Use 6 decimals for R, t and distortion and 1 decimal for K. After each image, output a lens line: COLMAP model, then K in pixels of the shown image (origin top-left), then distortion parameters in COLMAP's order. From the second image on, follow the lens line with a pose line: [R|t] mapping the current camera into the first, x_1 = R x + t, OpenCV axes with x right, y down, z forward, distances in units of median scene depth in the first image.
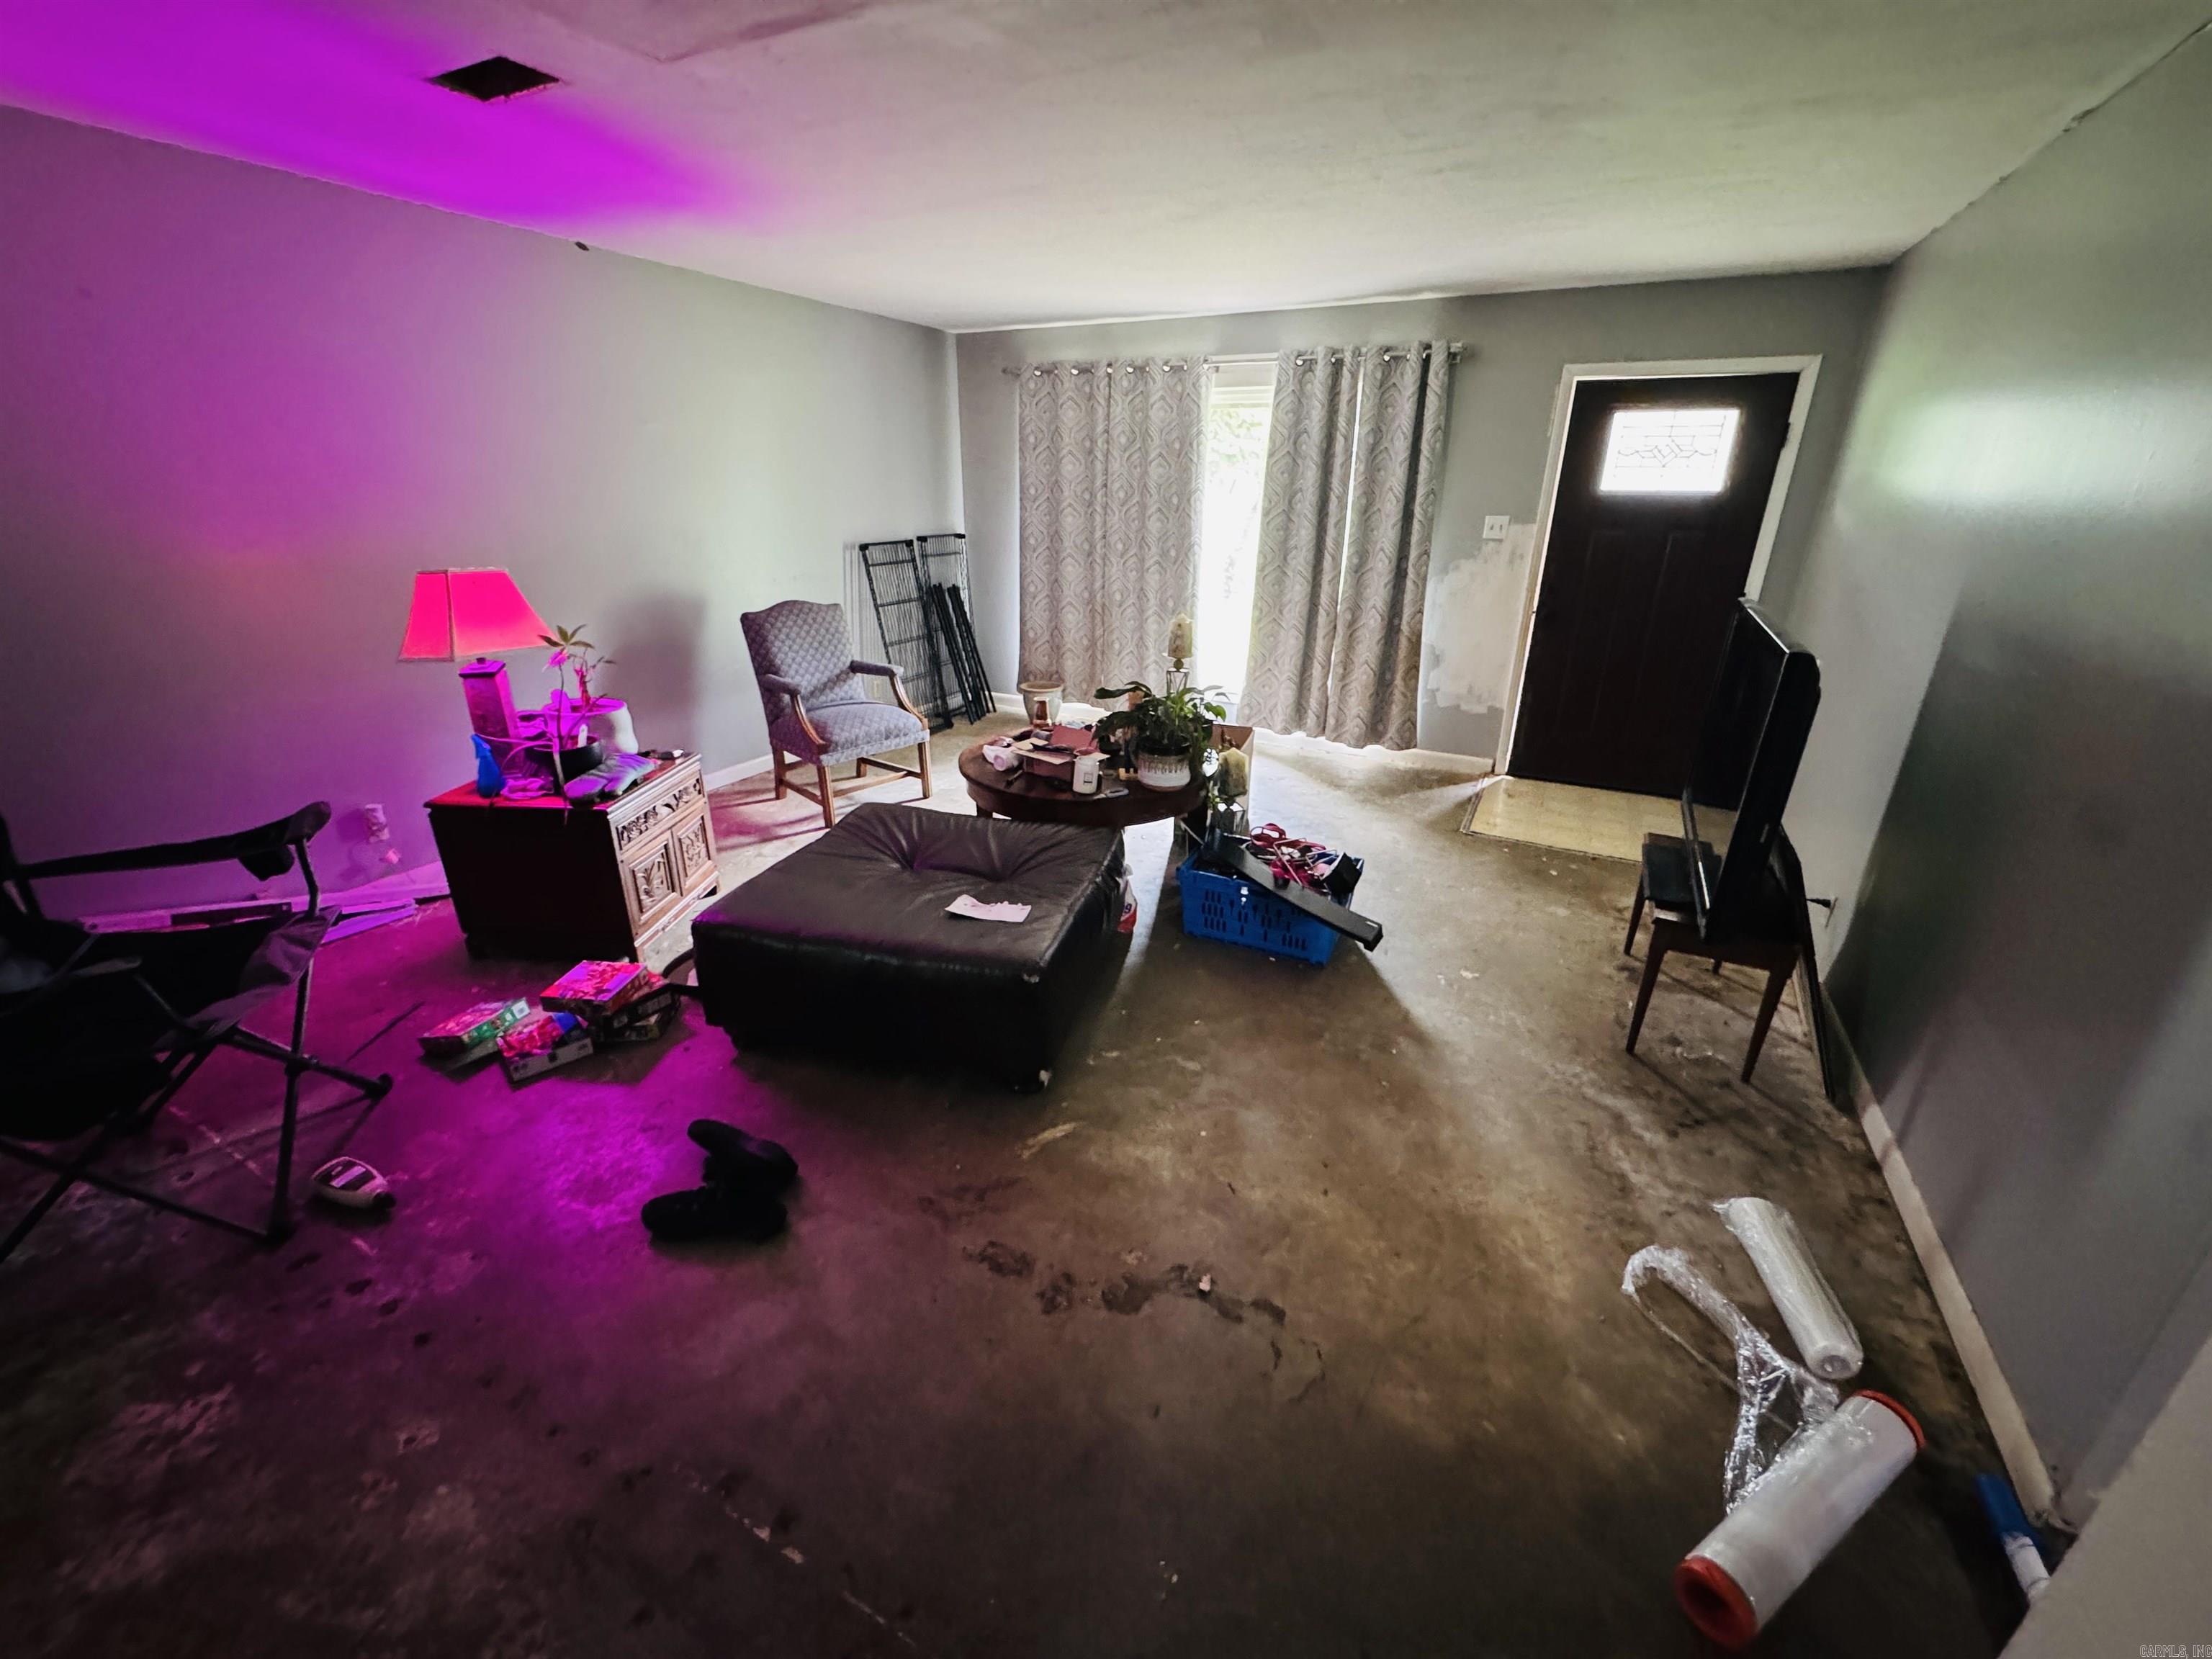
lens RADIAL K [[891.4, 0, 1093.6], [0, 891.4, 833.5], [0, 0, 1]] dist [-0.001398, 0.000090]
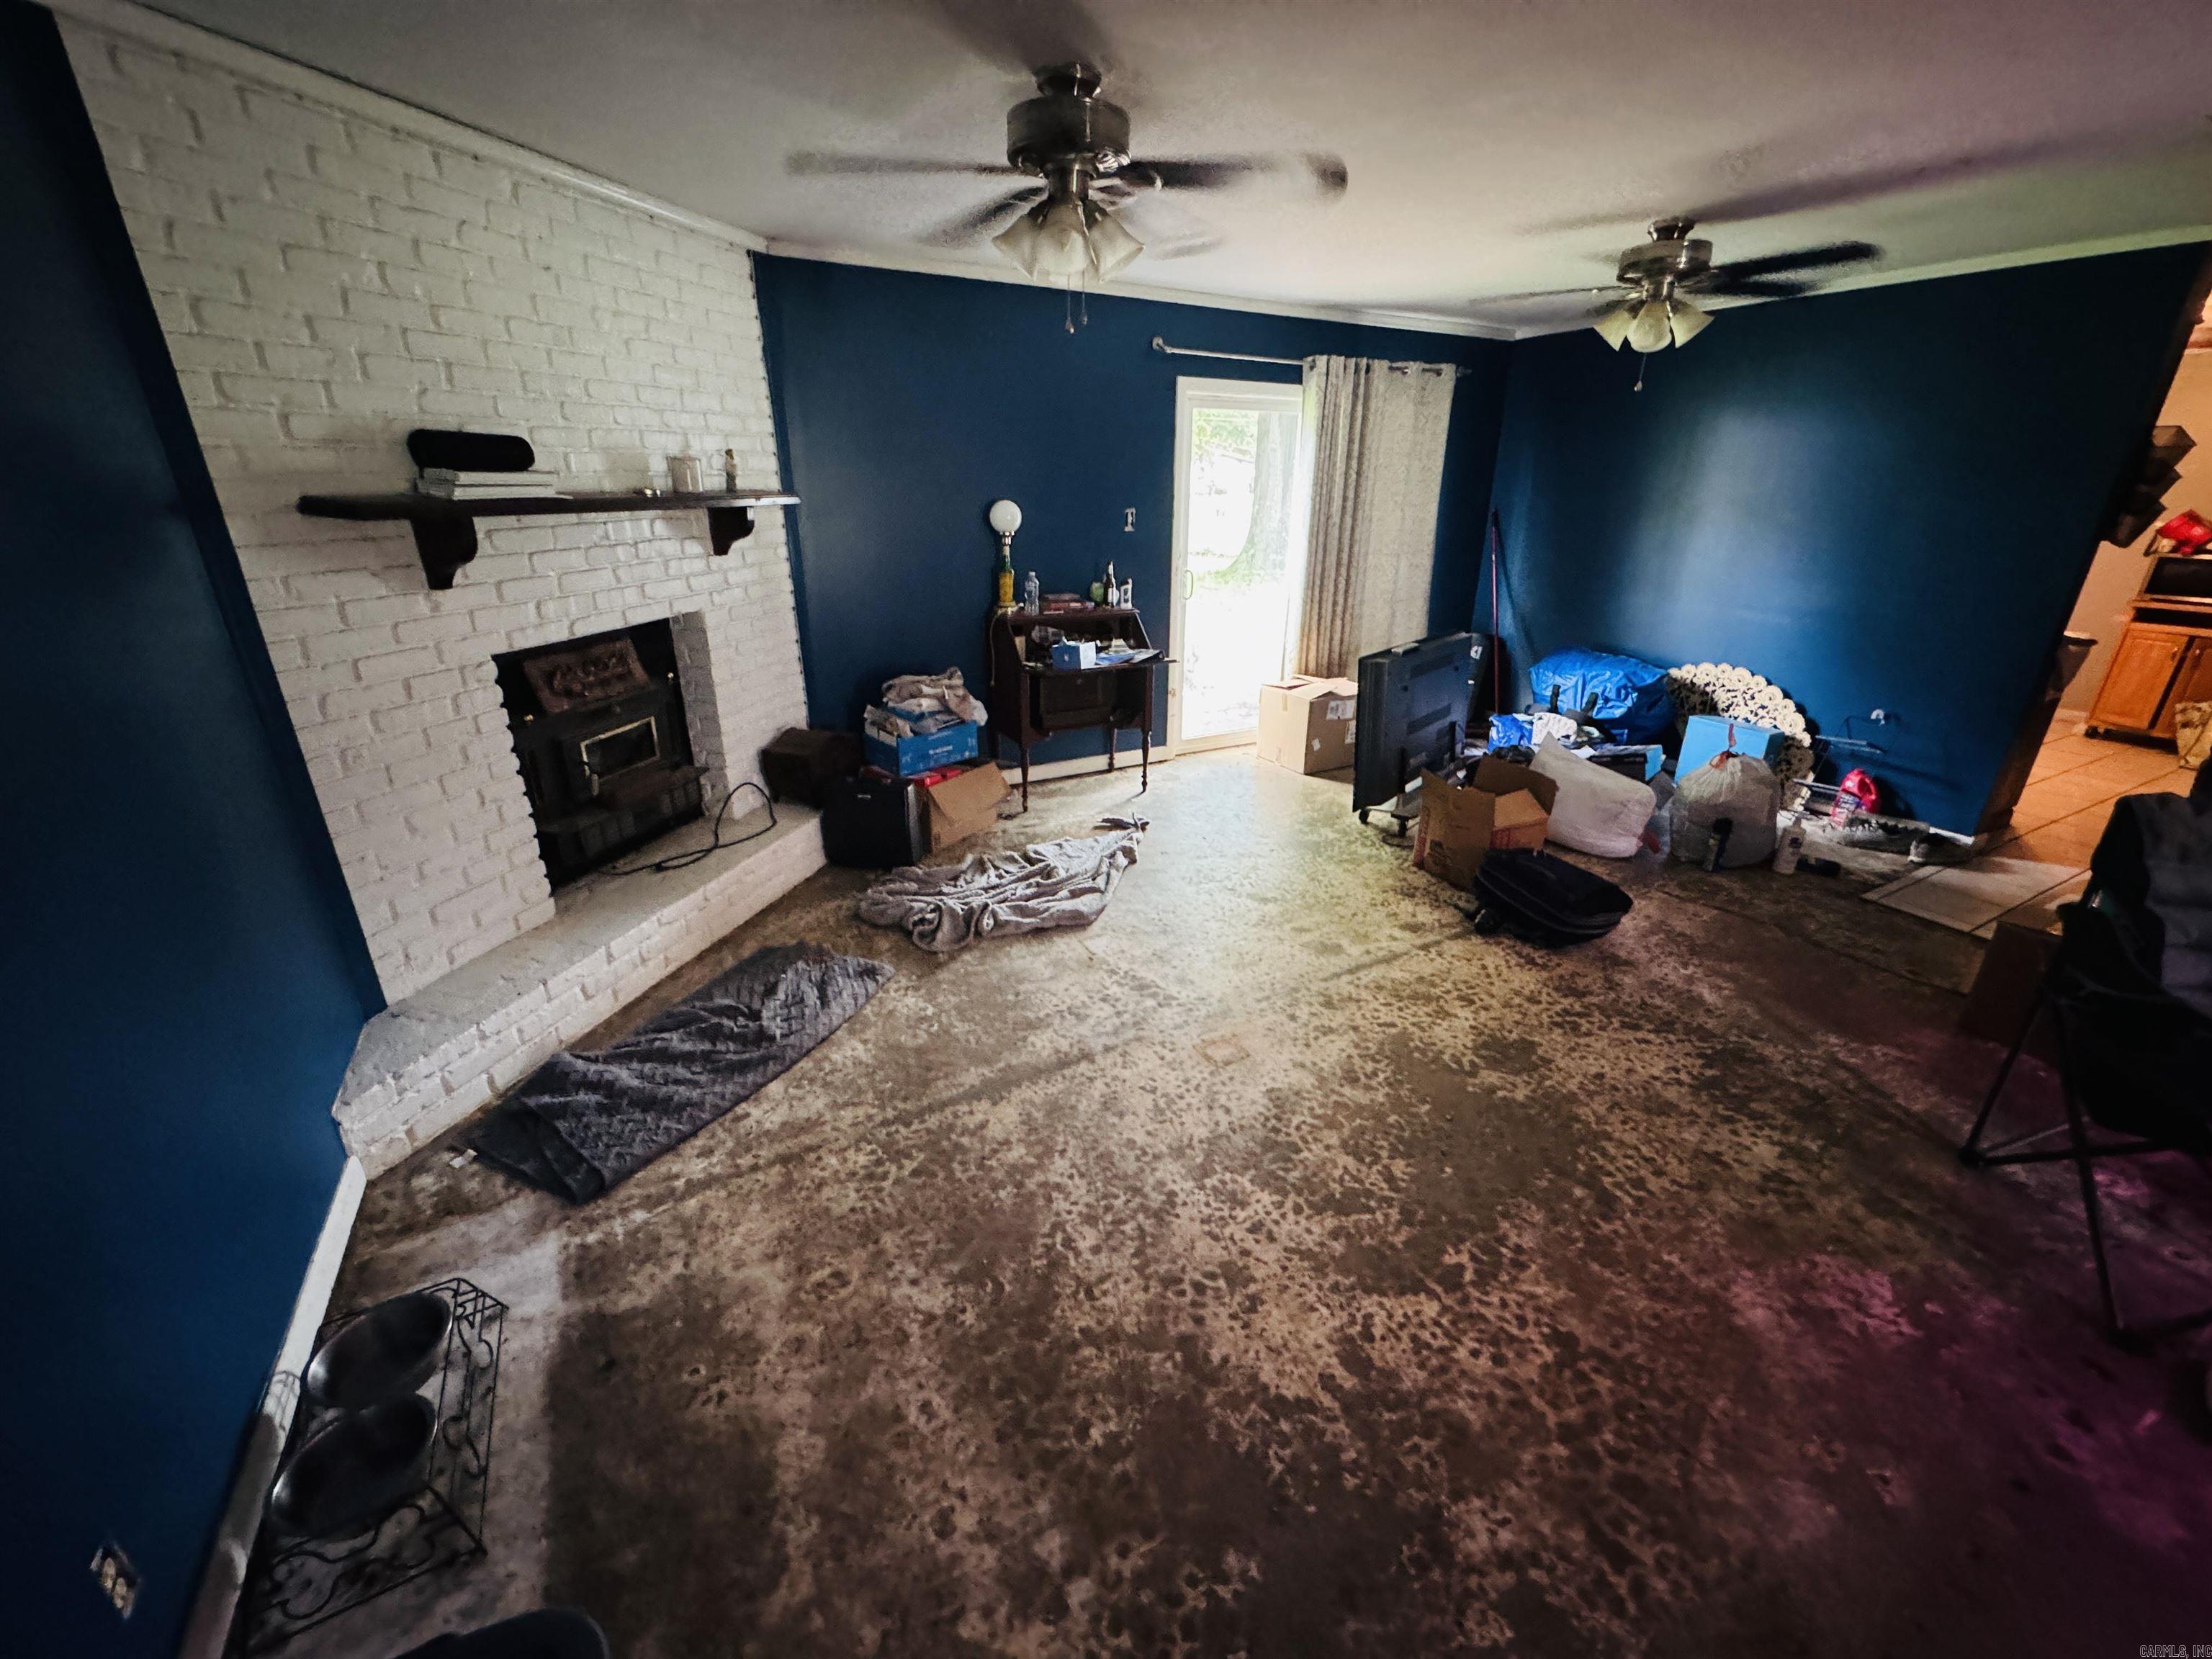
lens RADIAL K [[885.0, 0, 1106.0], [0, 885.0, 829.5], [0, 0, 1]] dist [-0.001519, -0.000422]
pose [[-0.550909, 0.299401, -0.779011, 0.093095], [-0.315174, 0.789673, 0.526386, -0.048761], [0.772764, 0.535515, -0.340674, 0.095687]]
